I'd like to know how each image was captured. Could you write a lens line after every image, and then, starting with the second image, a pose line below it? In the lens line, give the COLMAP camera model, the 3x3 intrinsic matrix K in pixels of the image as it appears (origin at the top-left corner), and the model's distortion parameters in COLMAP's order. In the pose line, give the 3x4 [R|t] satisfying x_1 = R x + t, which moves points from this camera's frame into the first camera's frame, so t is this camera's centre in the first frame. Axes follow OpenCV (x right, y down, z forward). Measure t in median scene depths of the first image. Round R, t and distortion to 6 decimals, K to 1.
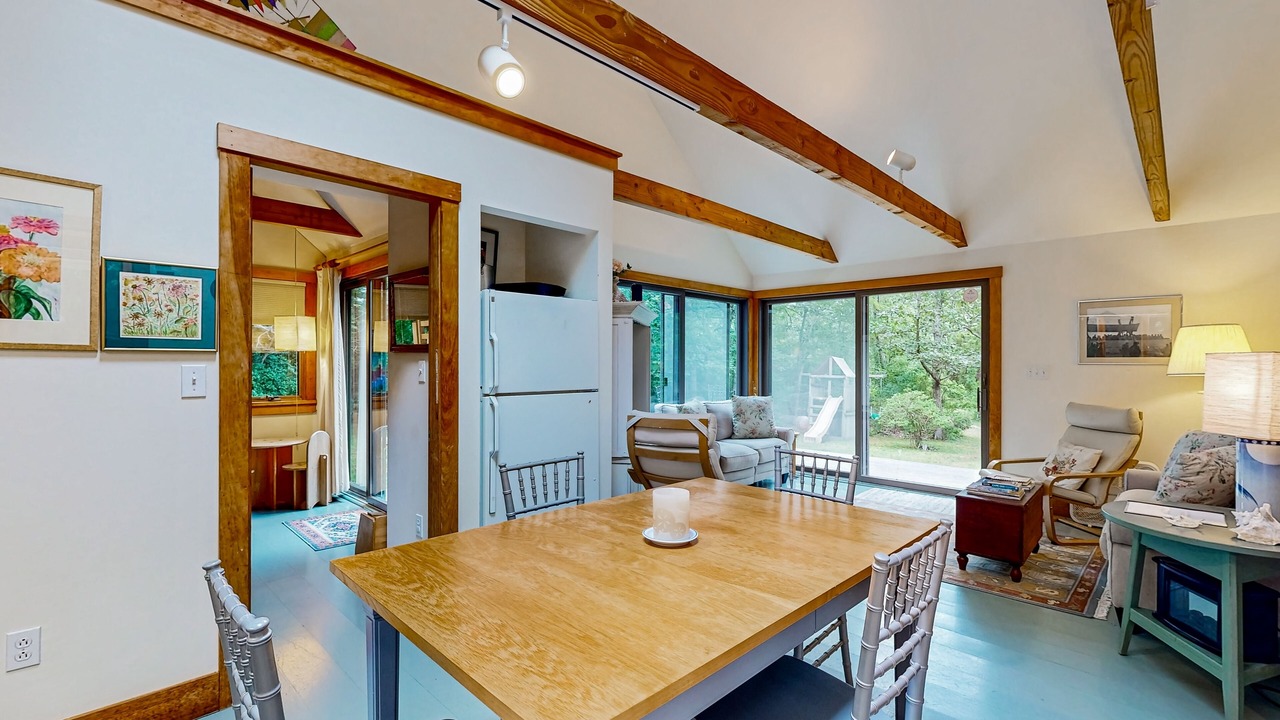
lens RADIAL K [[557.2, 0, 640.8], [0, 557.2, 361.8], [0, 0, 1]] dist [0.000748, -0.000815]
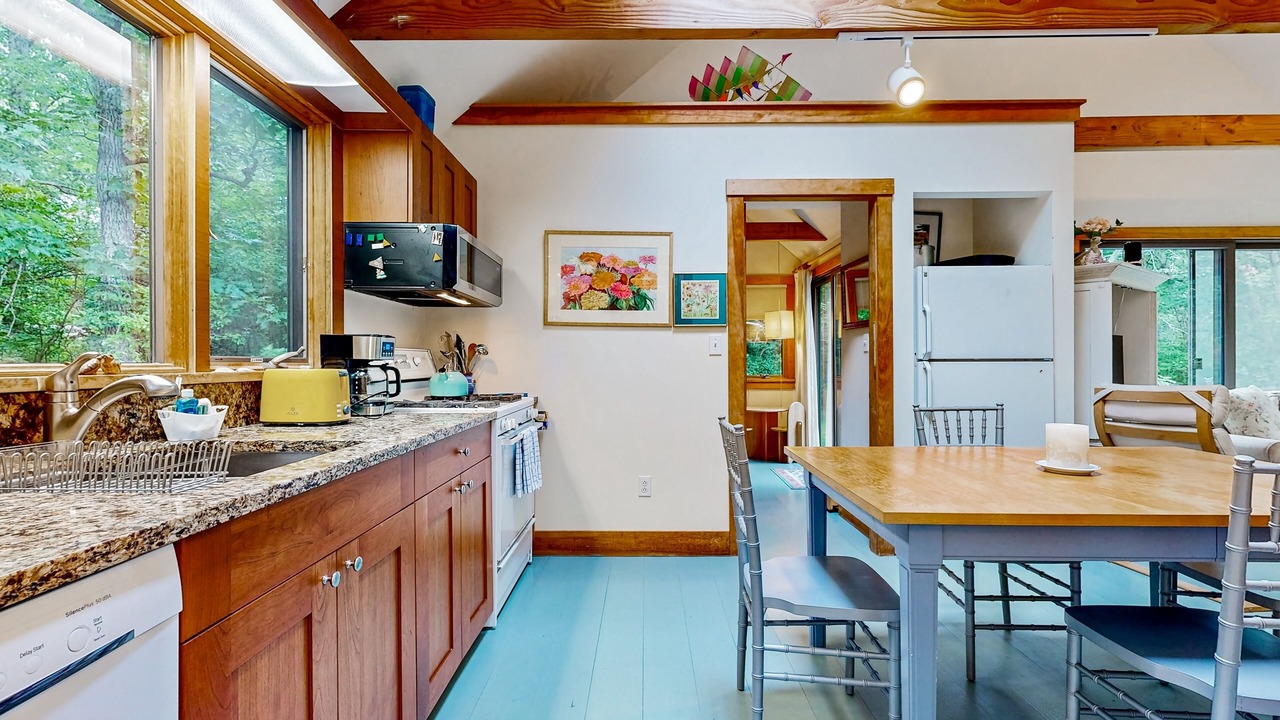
lens RADIAL K [[557.2, 0, 640.8], [0, 557.2, 361.8], [0, 0, 1]] dist [0.000748, -0.000815]
pose [[0.687294, -0.006463, -0.726351, 0.160576], [0.006317, 0.999976, -0.002920, 0.065986], [0.726352, -0.002582, 0.687318, -0.193016]]
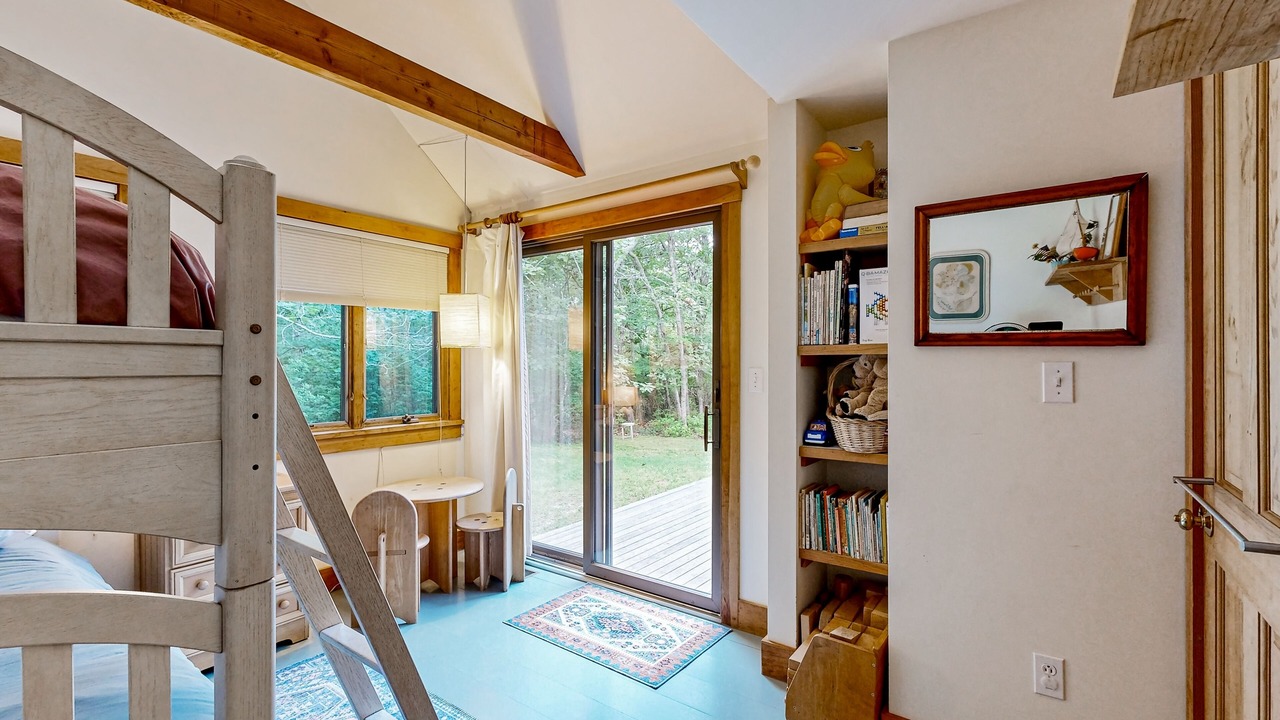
lens RADIAL K [[557.2, 0, 640.8], [0, 557.2, 361.8], [0, 0, 1]] dist [0.000748, -0.000815]
pose [[0.990144, -0.003634, 0.140005, -0.960289], [0.003766, 0.999993, -0.000679, -0.002943], [-0.140001, 0.001199, 0.990151, 0.602399]]
